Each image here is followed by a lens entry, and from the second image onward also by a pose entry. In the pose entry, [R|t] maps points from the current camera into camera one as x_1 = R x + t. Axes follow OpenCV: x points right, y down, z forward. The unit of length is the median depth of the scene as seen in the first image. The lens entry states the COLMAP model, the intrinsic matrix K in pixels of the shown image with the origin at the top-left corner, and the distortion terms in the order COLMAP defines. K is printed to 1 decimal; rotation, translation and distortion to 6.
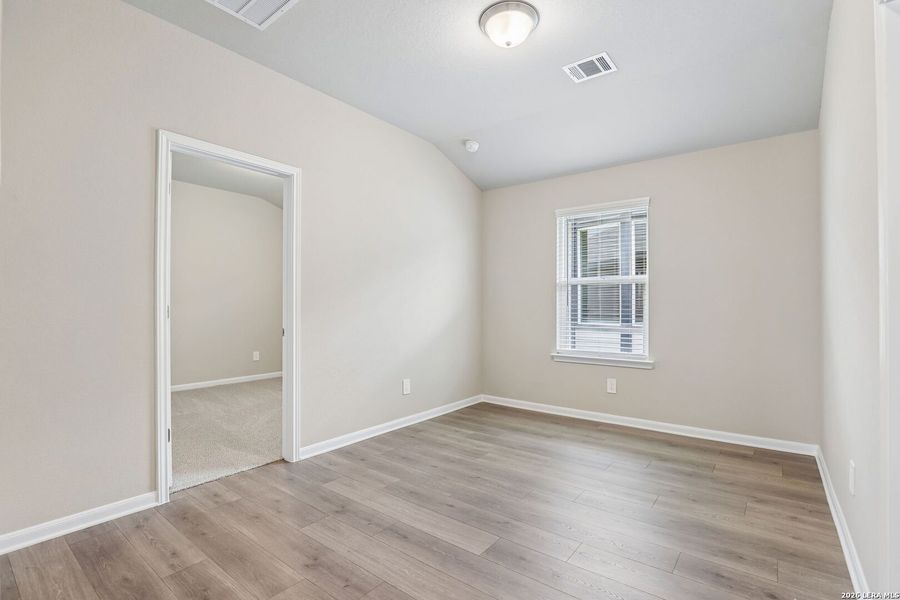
lens RADIAL K [[417.6, 0, 456.9], [0, 417.6, 304.4], [0, 0, 1]] dist [-0.035319, 0.007091]
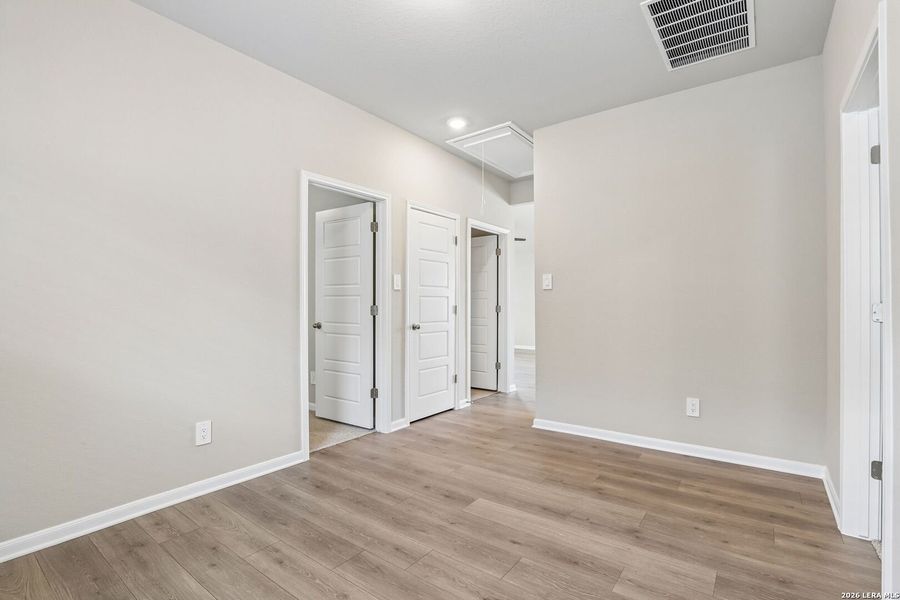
lens RADIAL K [[417.6, 0, 456.9], [0, 417.6, 304.4], [0, 0, 1]] dist [-0.035319, 0.007091]
pose [[-0.999707, 0.003027, -0.024023, 0.130491], [0.003205, 0.999968, -0.007386, 0.006439], [0.024000, -0.007461, -0.999684, 1.961590]]
